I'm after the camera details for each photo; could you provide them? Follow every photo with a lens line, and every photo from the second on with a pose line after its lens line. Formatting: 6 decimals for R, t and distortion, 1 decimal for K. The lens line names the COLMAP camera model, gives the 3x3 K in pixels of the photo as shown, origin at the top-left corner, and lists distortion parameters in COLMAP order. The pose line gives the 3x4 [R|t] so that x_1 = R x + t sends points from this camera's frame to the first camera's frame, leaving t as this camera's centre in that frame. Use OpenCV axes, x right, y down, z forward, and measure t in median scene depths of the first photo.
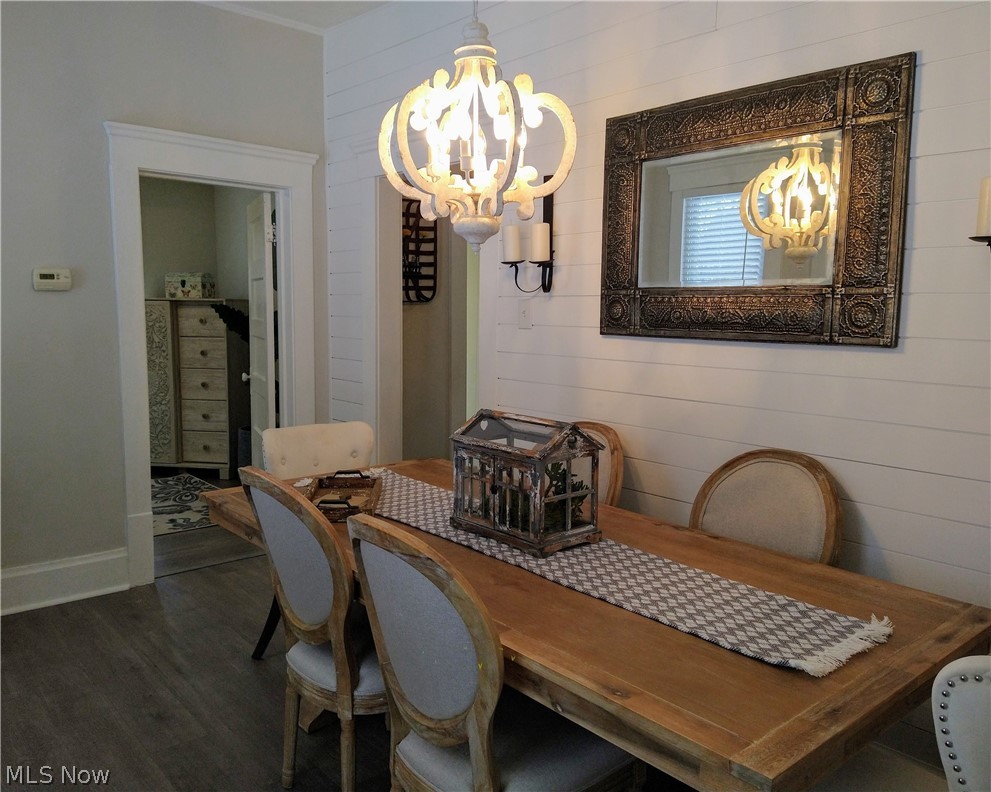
lens RADIAL K [[784.4, 0, 496.1], [0, 784.4, 394.6], [0, 0, 1]] dist [0.070117, -0.073180]
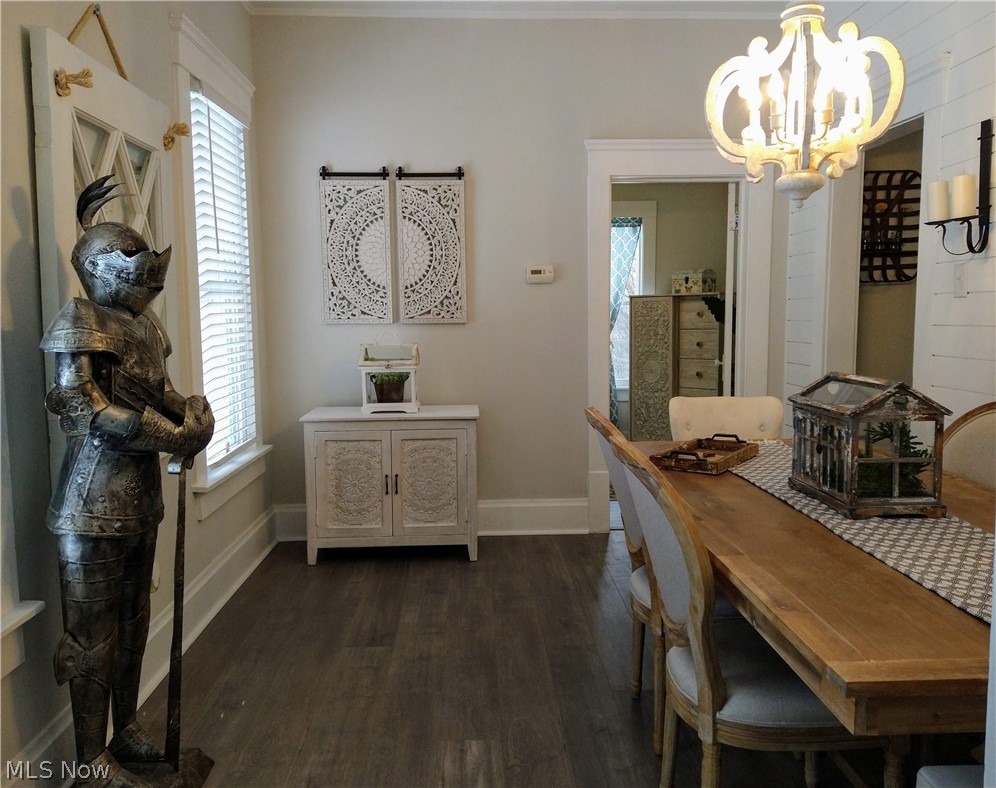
lens RADIAL K [[788.3, 0, 488.9], [0, 788.3, 390.5], [0, 0, 1]] dist [0.070117, -0.073180]
pose [[0.788119, 0.040764, -0.614172, 0.282314], [-0.044941, 0.998952, 0.008634, 0.057835], [0.613881, 0.020797, 0.789125, -0.045085]]
